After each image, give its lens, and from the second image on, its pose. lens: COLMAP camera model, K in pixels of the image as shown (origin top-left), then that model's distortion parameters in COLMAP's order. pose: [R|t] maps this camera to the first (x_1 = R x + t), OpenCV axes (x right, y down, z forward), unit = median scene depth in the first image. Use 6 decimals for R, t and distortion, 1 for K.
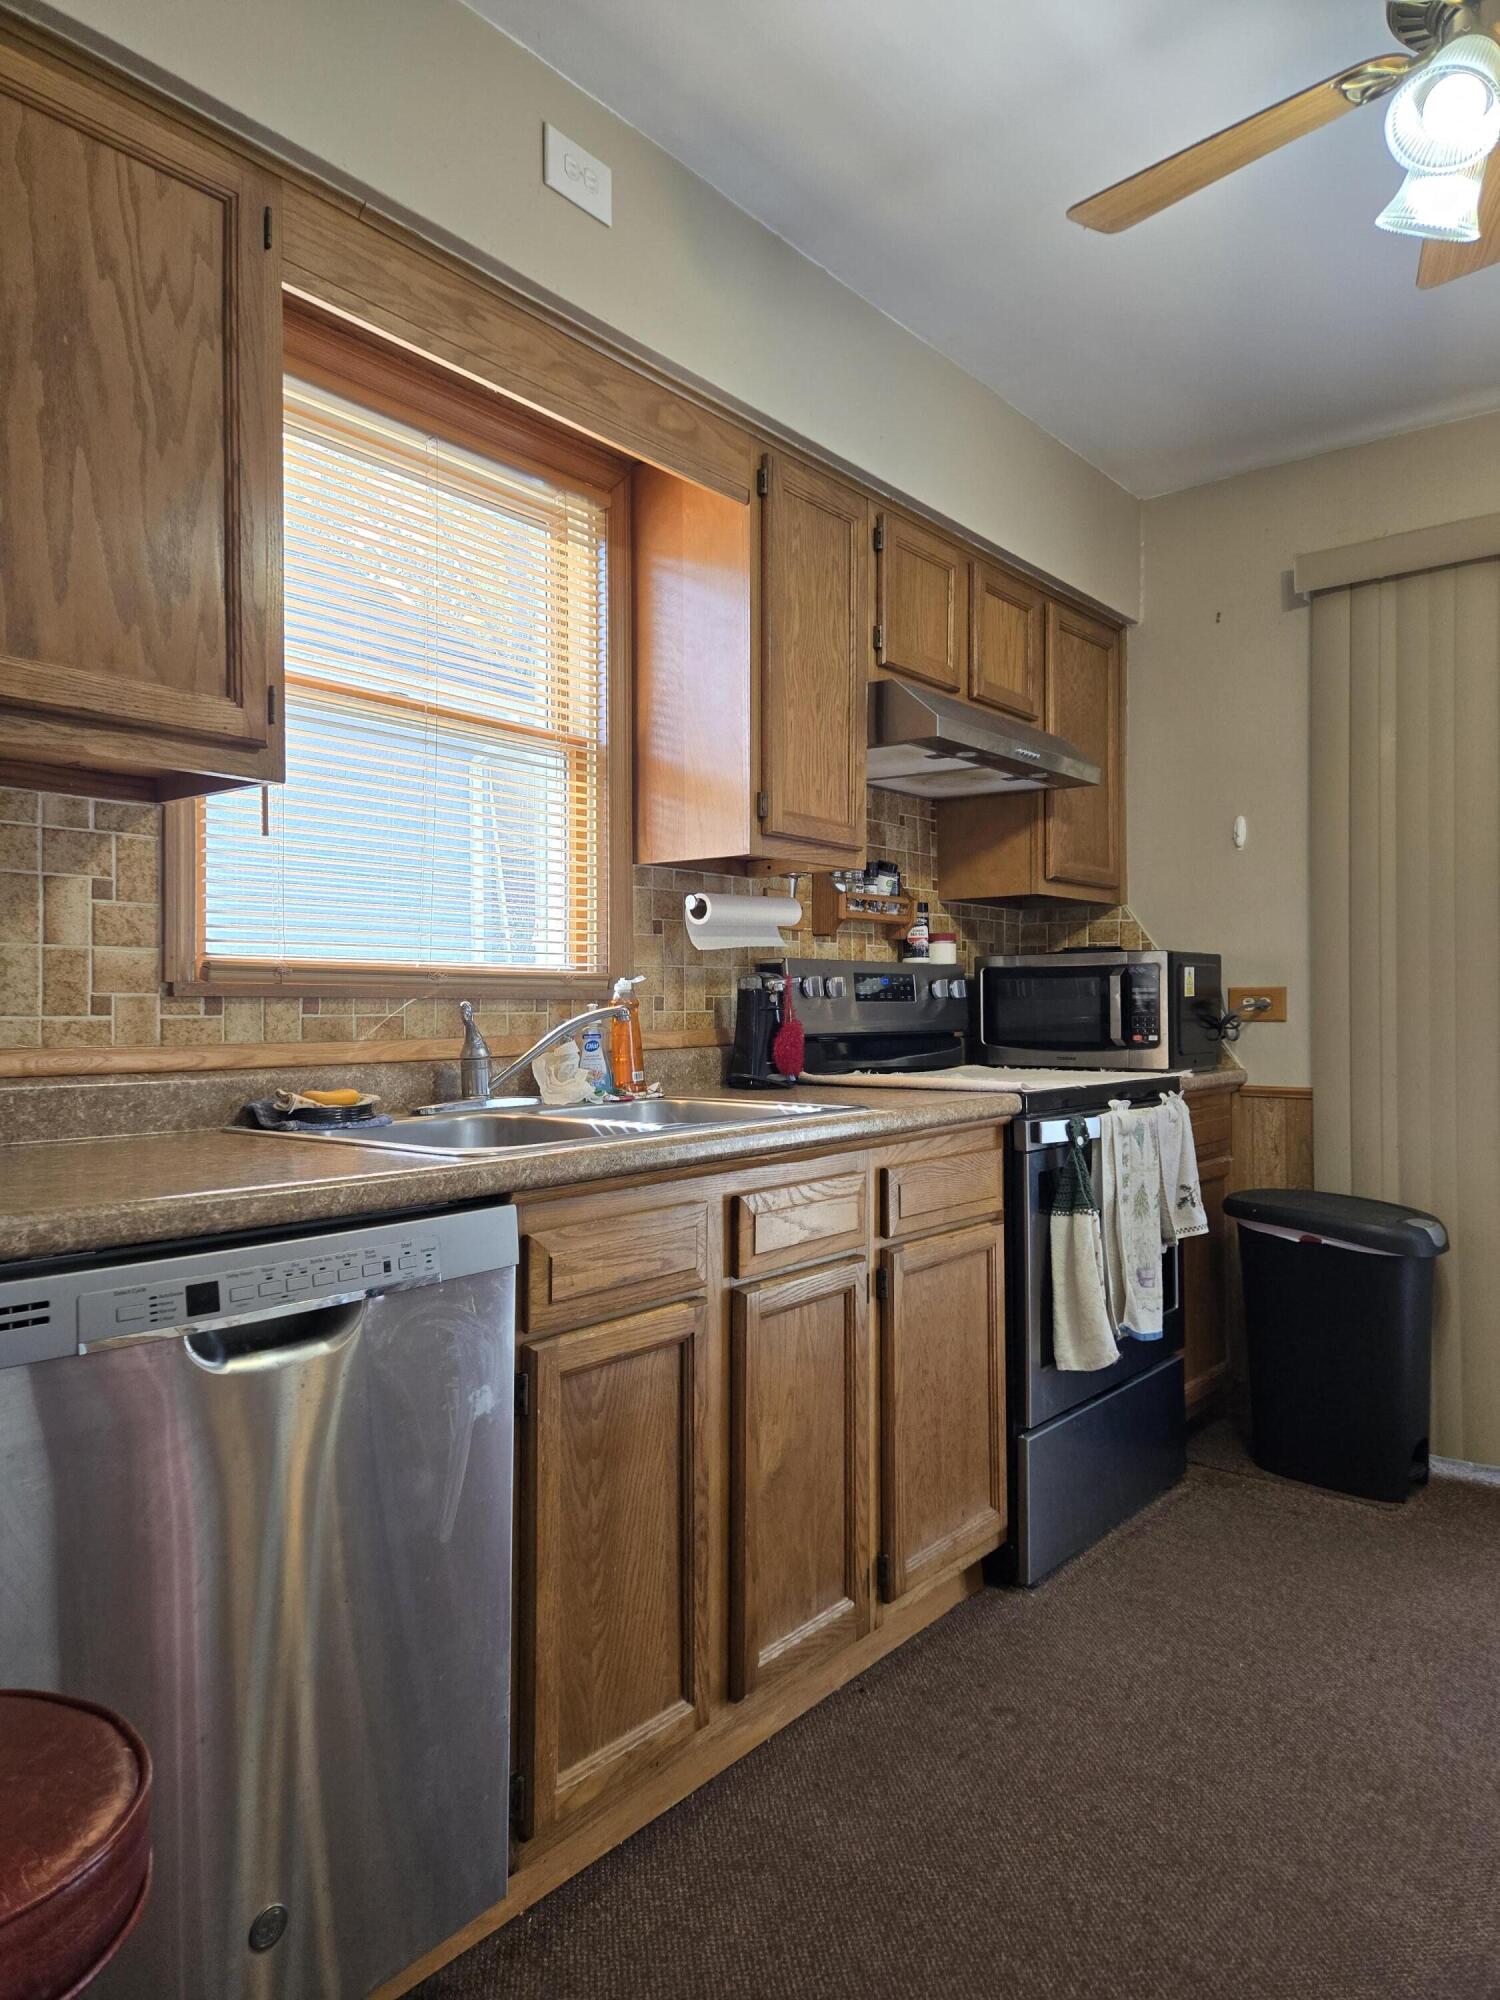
lens RADIAL K [[1336.5, 0, 748.8], [0, 1336.5, 995.1], [0, 0, 1]] dist [0.051156, -0.021970]
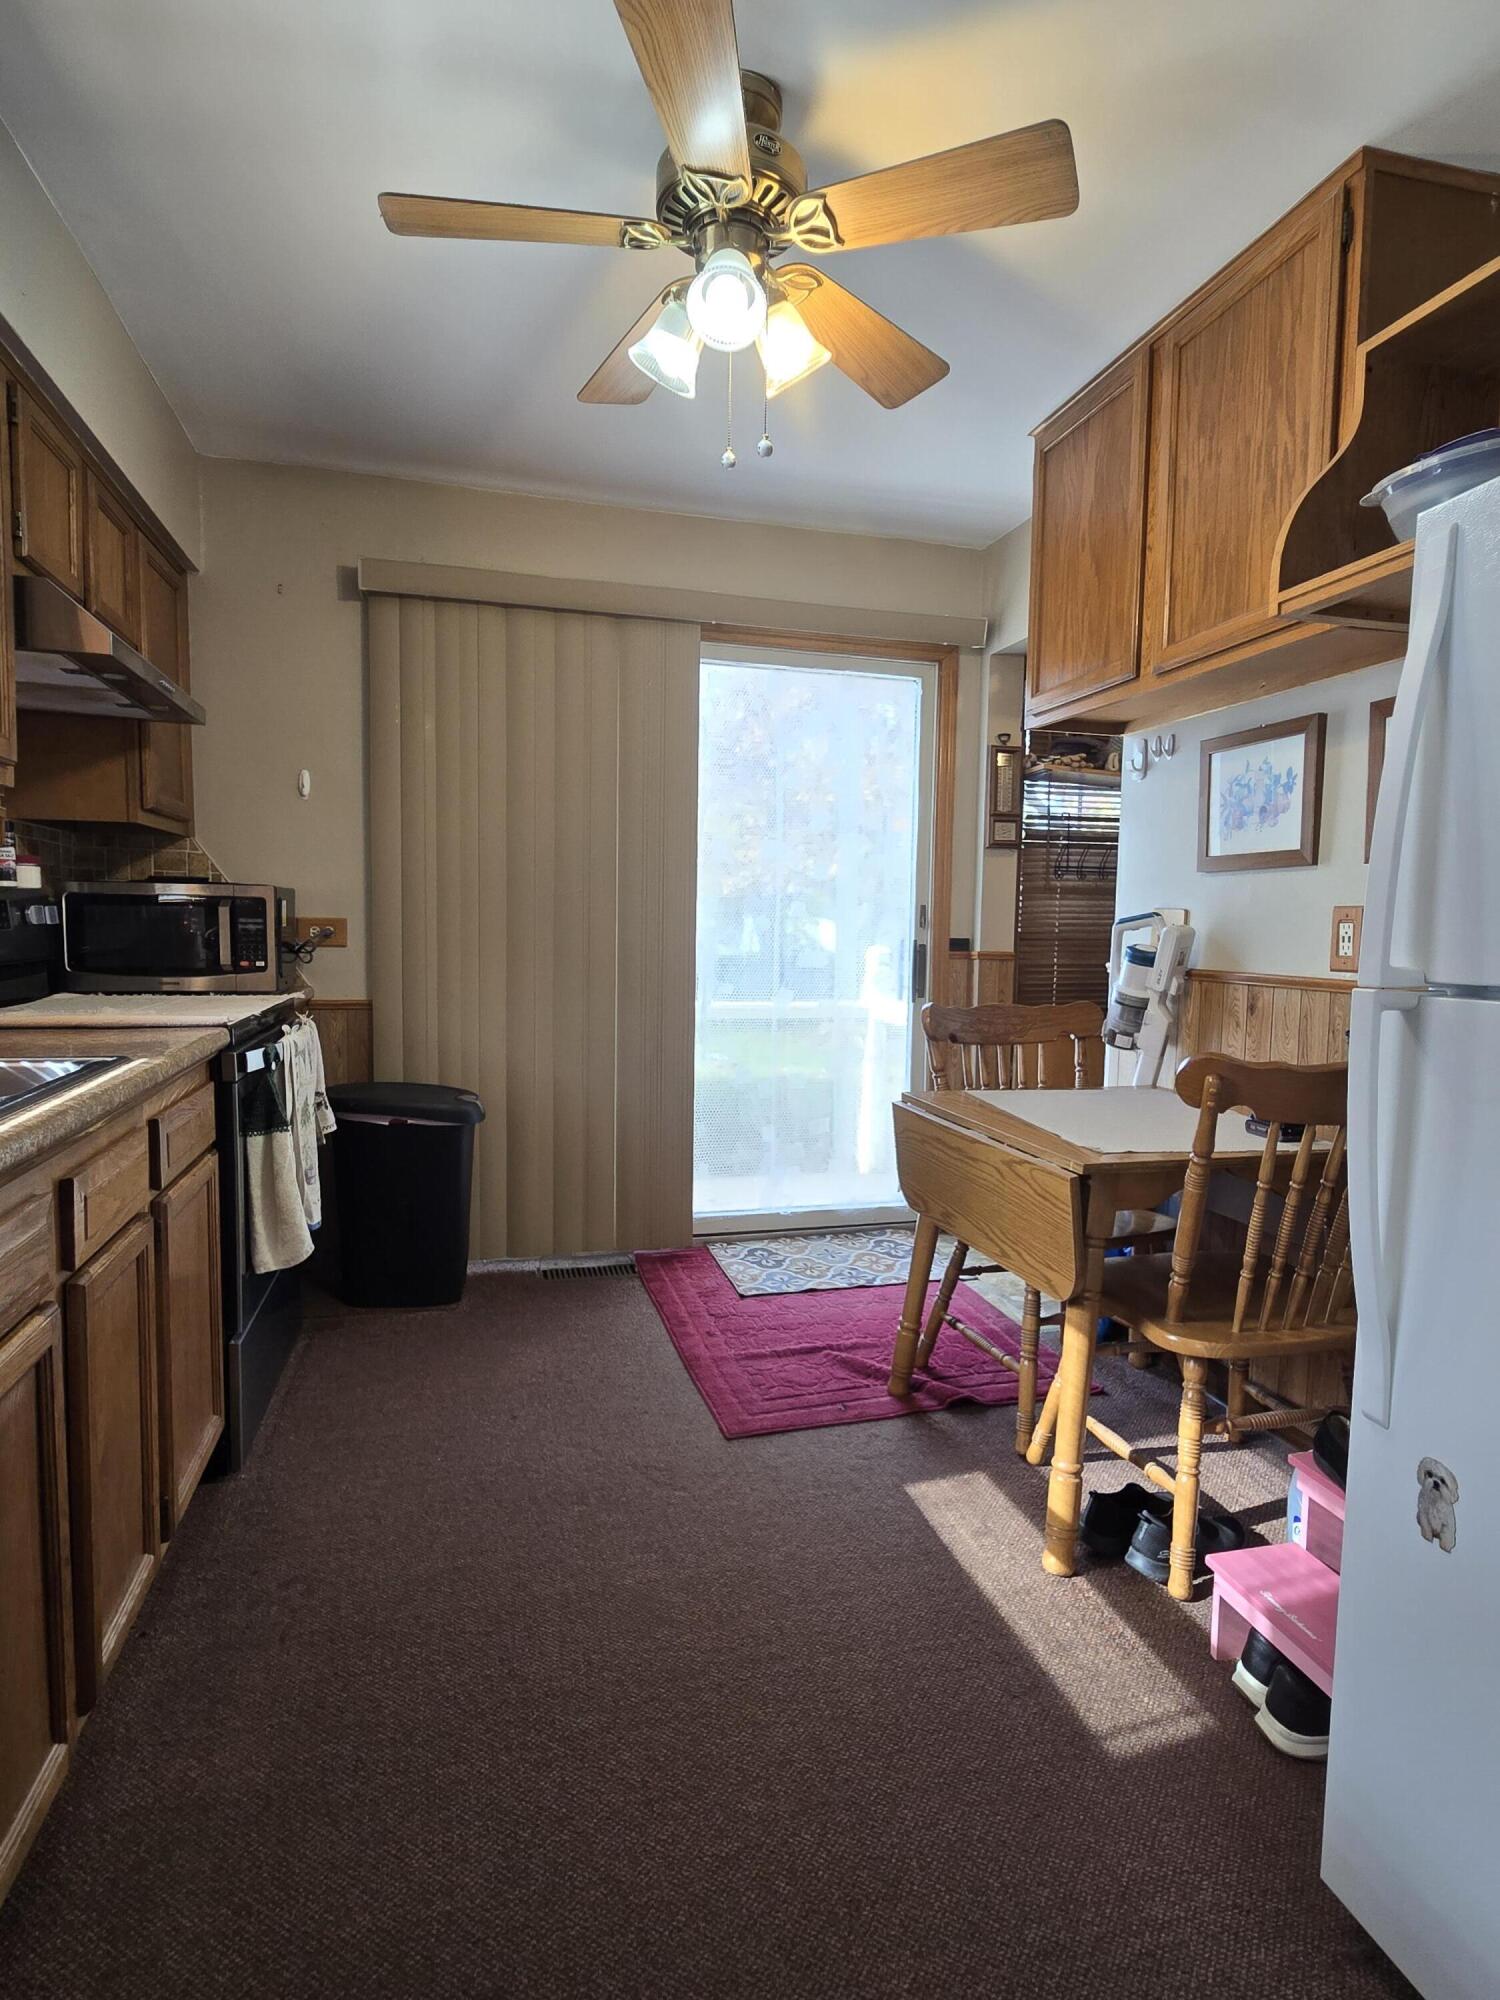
lens RADIAL K [[1059.7, 0, 747.7], [0, 1059.7, 1017.2], [0, 0, 1]] dist [-0.000144, 0.000246]
pose [[0.596114, -0.057198, 0.800860, -0.174498], [-0.029566, 0.995219, 0.093086, -0.018498], [-0.802356, -0.079167, 0.591572, 0.148036]]
